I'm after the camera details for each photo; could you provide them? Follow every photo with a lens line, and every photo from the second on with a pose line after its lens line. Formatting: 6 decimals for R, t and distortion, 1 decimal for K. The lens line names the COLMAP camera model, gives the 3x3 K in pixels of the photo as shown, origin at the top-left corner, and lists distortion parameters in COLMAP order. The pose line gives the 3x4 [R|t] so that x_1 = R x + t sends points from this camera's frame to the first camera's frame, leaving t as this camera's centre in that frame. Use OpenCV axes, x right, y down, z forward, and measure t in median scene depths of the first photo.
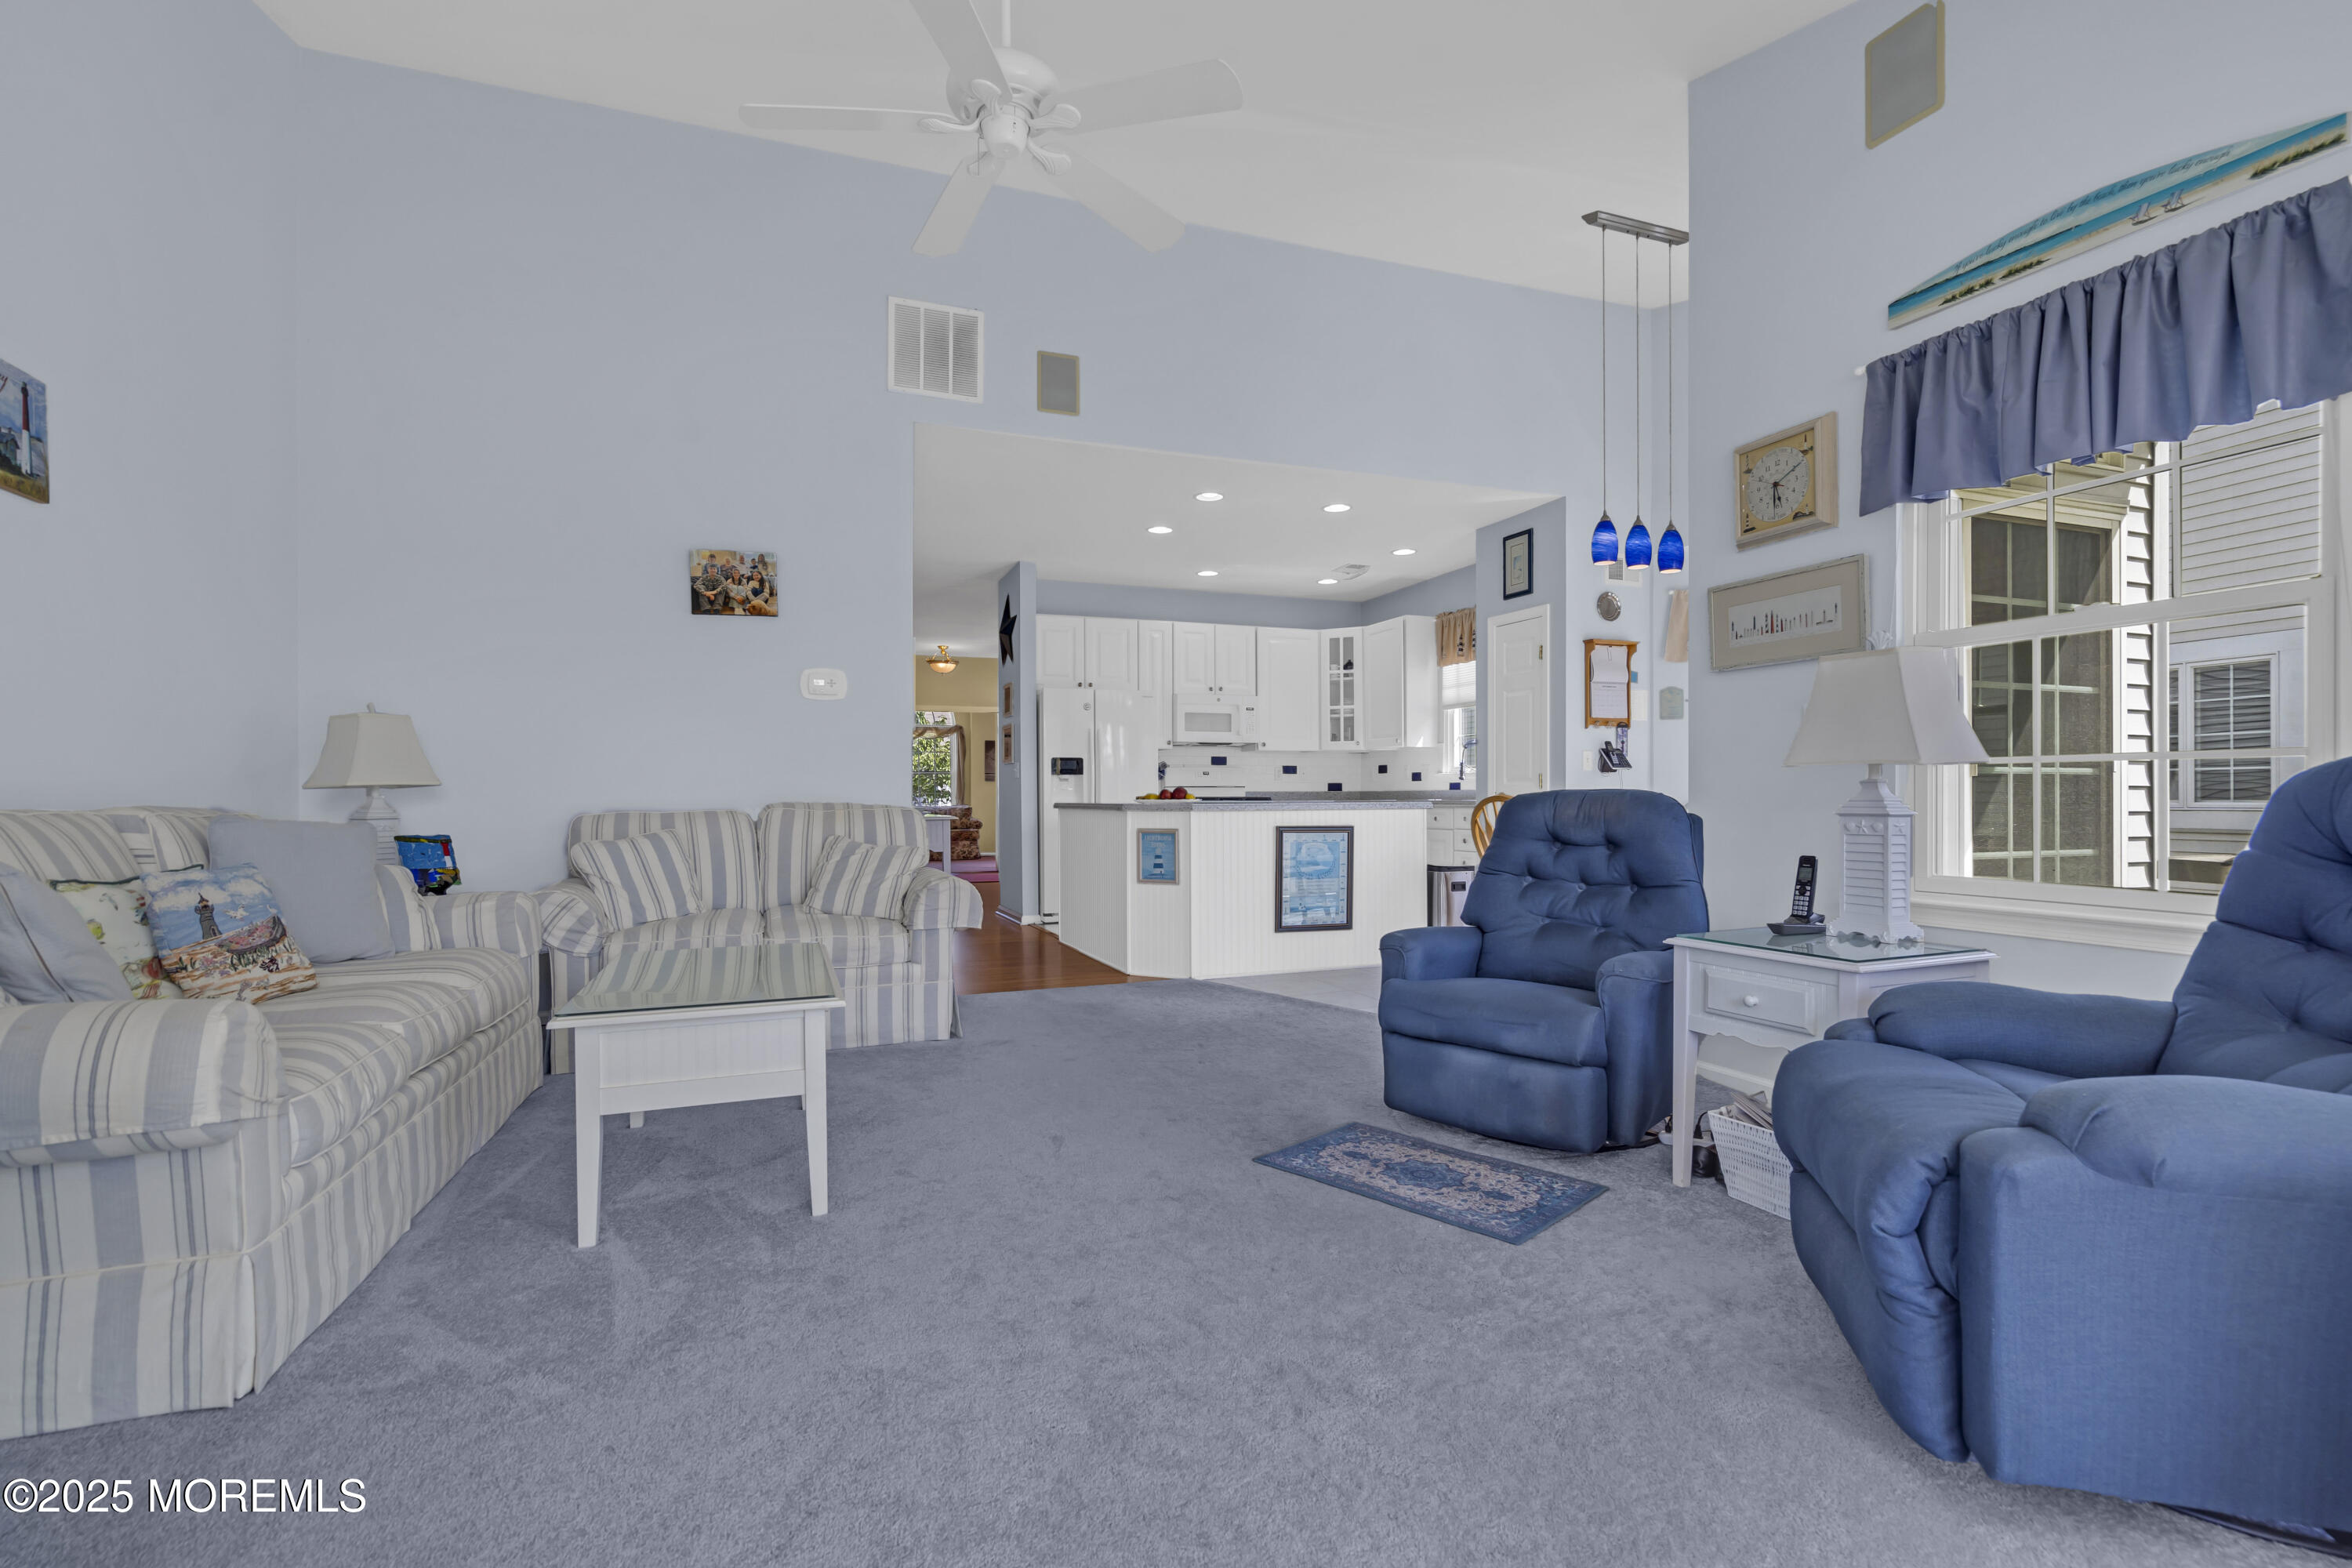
lens RADIAL K [[1122.1, 0, 1178.6], [0, 1122.1, 800.2], [0, 0, 1]] dist [-0.002417, 0.001572]
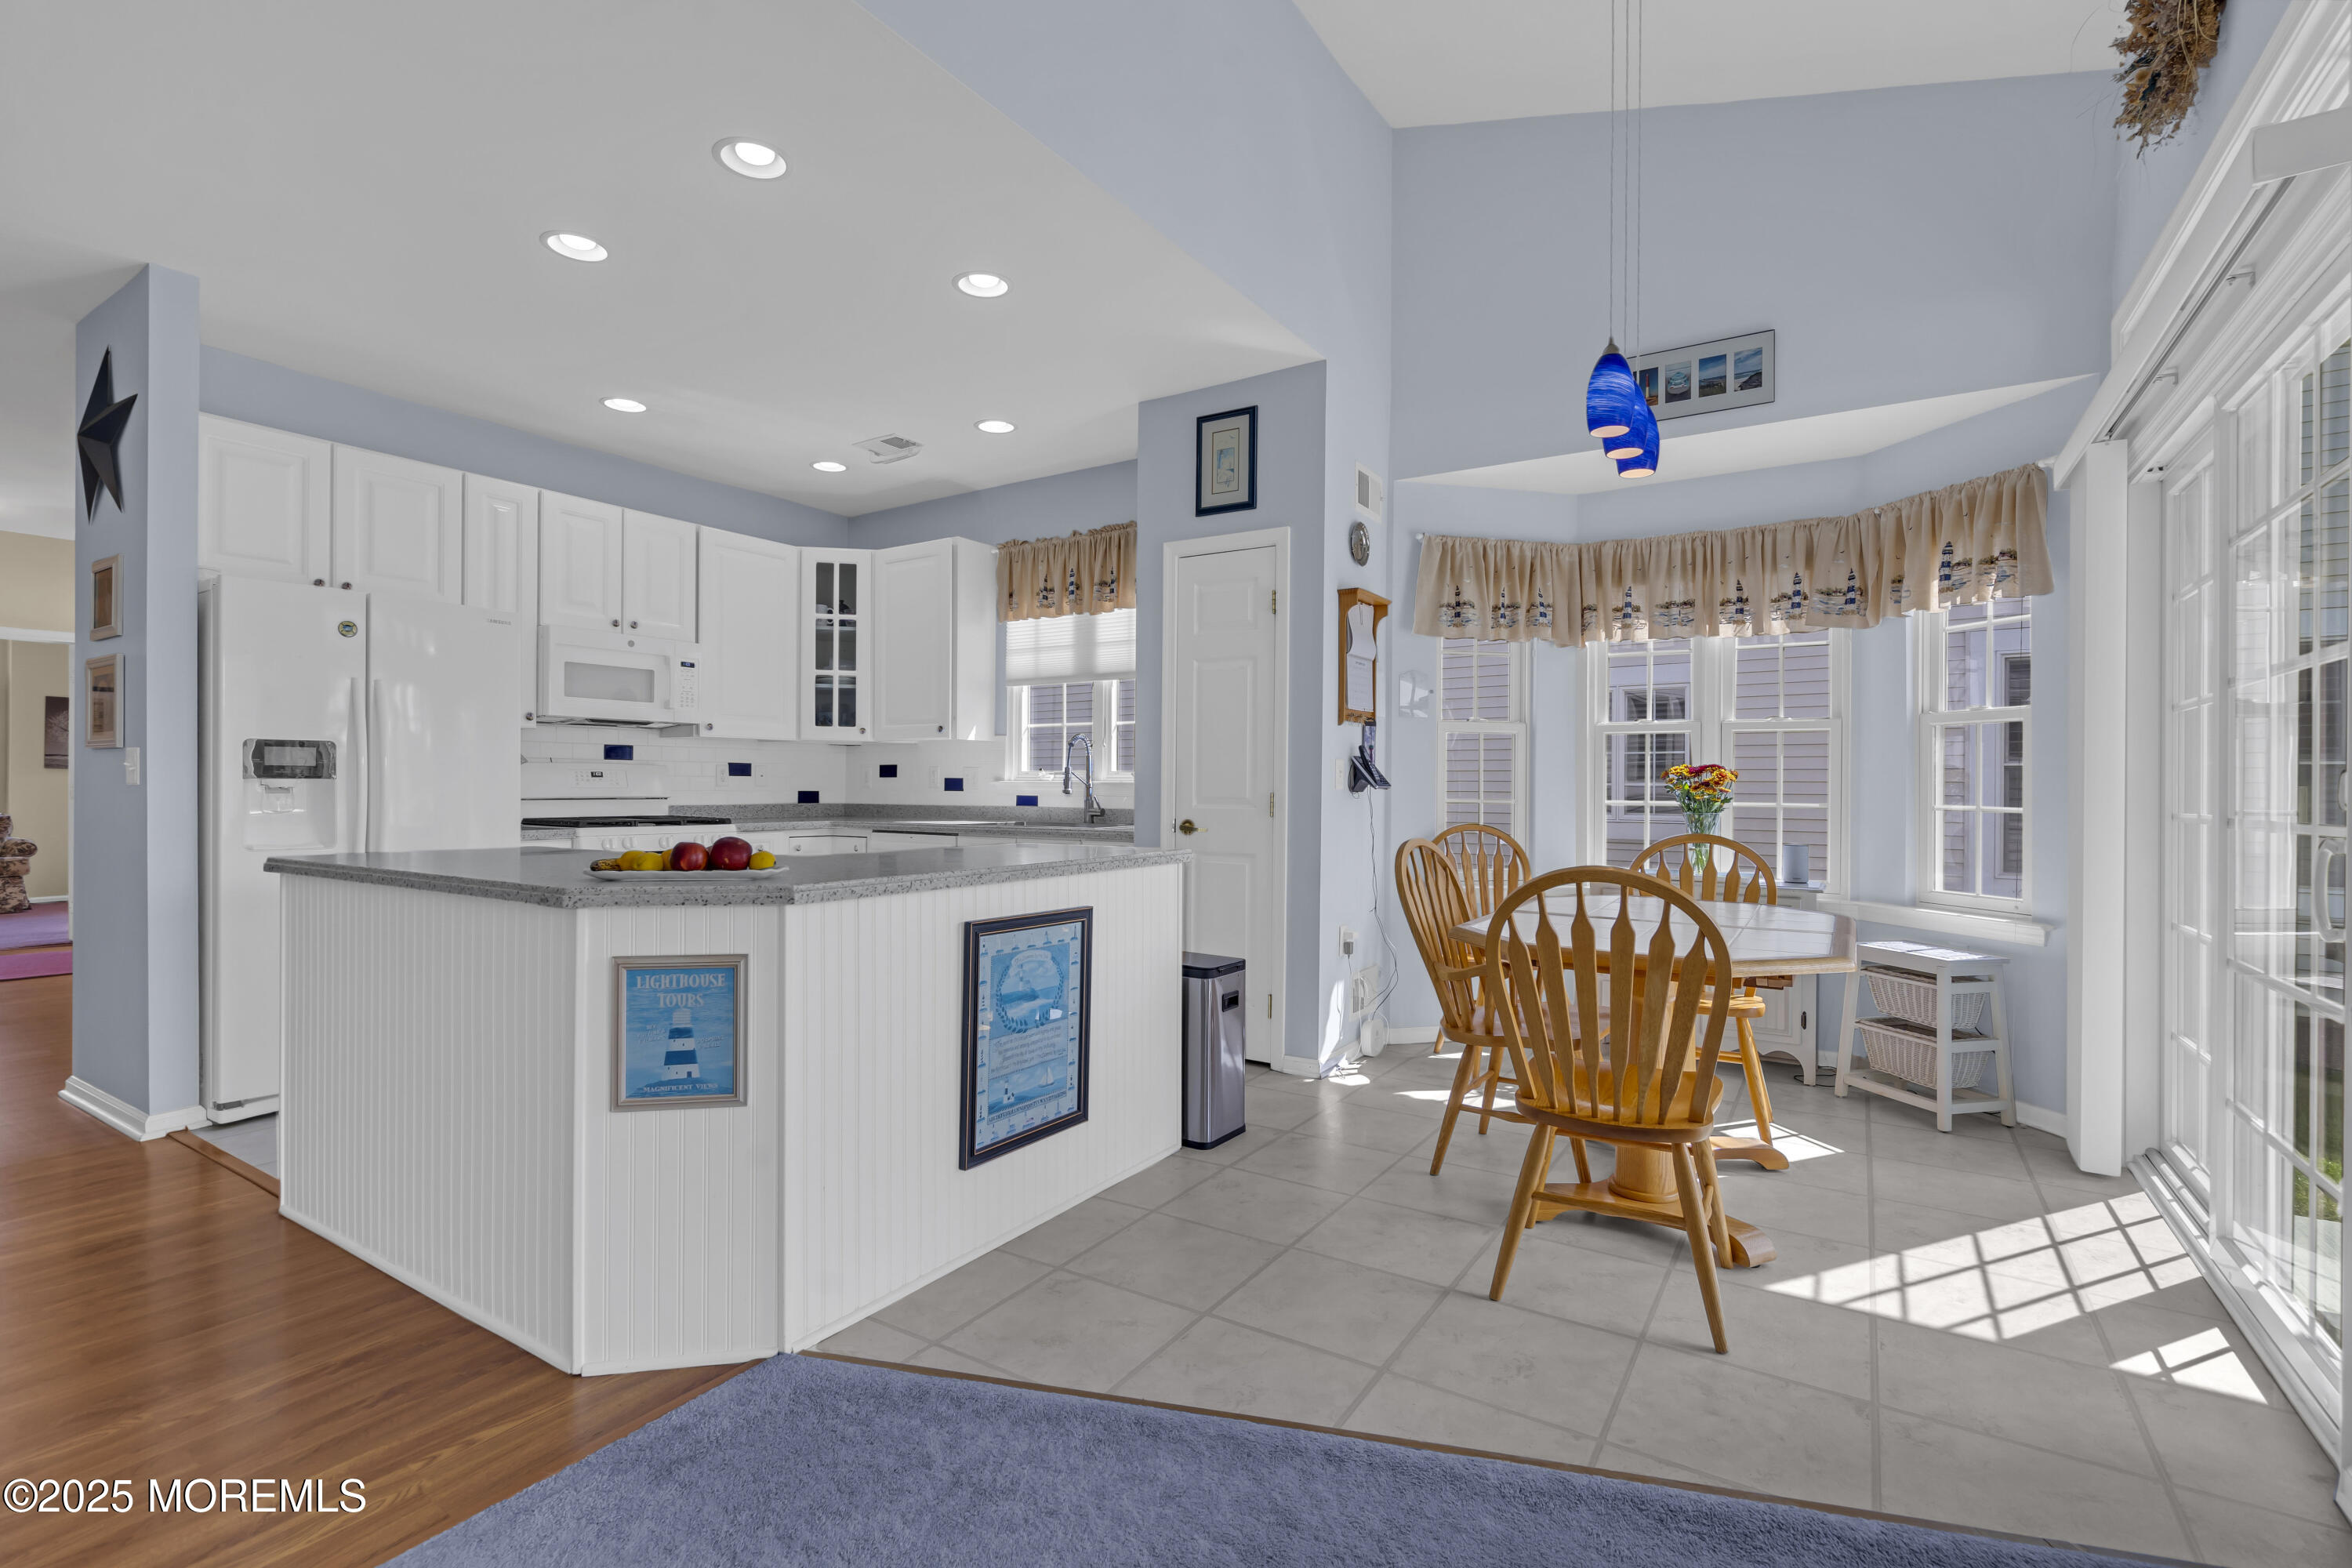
lens RADIAL K [[1074.2, 0, 1164.4], [0, 1074.2, 781.1], [0, 0, 1]] dist [-0.001908, 0.001830]
pose [[0.808176, 0.010461, 0.588848, -0.066114], [-0.007548, 0.999944, -0.007405, -0.020098], [-0.588893, 0.001540, 0.808210, 0.431877]]
